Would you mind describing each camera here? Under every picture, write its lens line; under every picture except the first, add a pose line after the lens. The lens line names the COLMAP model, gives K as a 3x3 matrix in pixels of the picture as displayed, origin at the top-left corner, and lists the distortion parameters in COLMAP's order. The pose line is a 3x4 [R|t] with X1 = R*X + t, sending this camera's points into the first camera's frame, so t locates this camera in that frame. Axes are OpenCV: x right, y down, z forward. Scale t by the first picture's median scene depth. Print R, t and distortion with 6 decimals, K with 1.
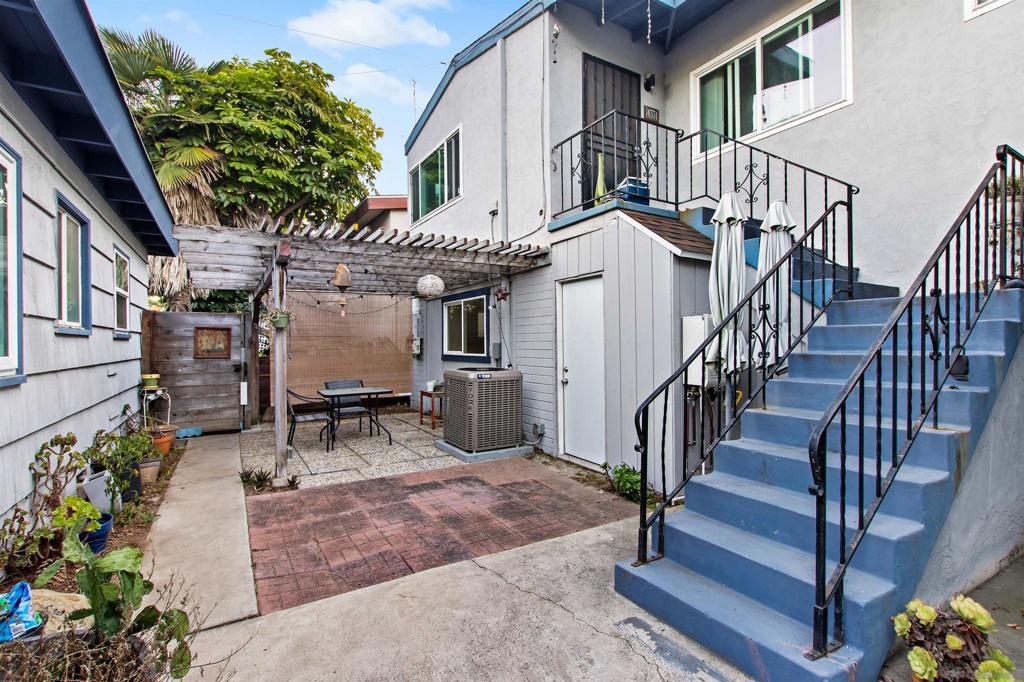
lens RADIAL K [[468.0, 0, 509.8], [0, 468.0, 340.2], [0, 0, 1]] dist [0.002688, -0.000979]
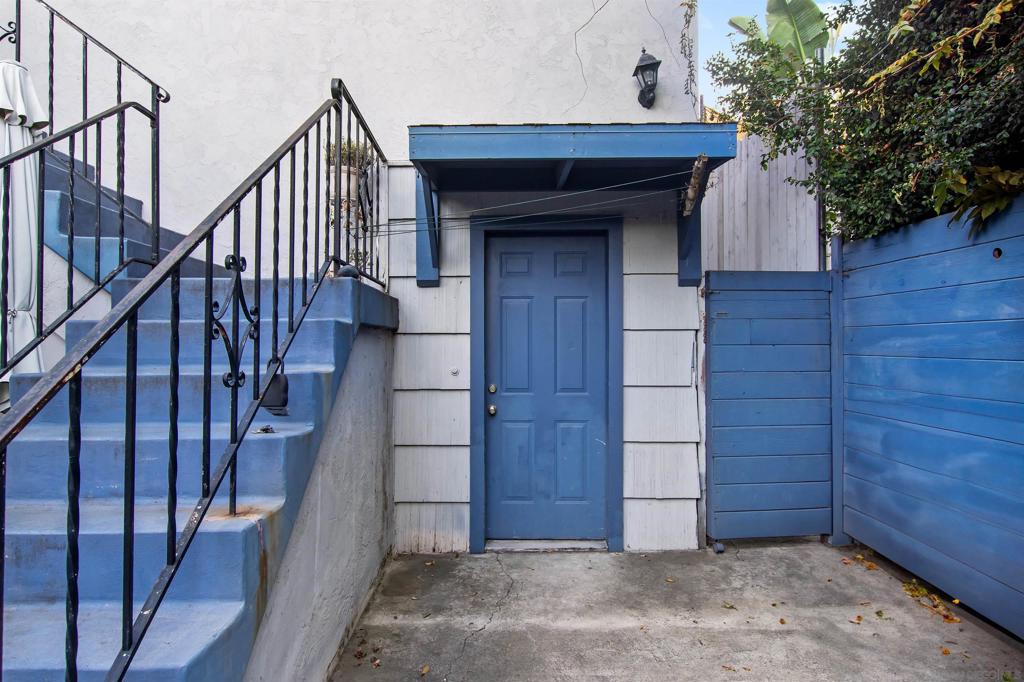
lens RADIAL K [[618.6, 0, 510.4], [0, 618.6, 338.2], [0, 0, 1]] dist [0.001004, -0.001815]
pose [[0.492412, 0.011931, 0.870280, 0.403047], [-0.005874, 0.999929, -0.010385, -0.007877], [-0.870342, 0.000002, 0.492447, 0.337053]]
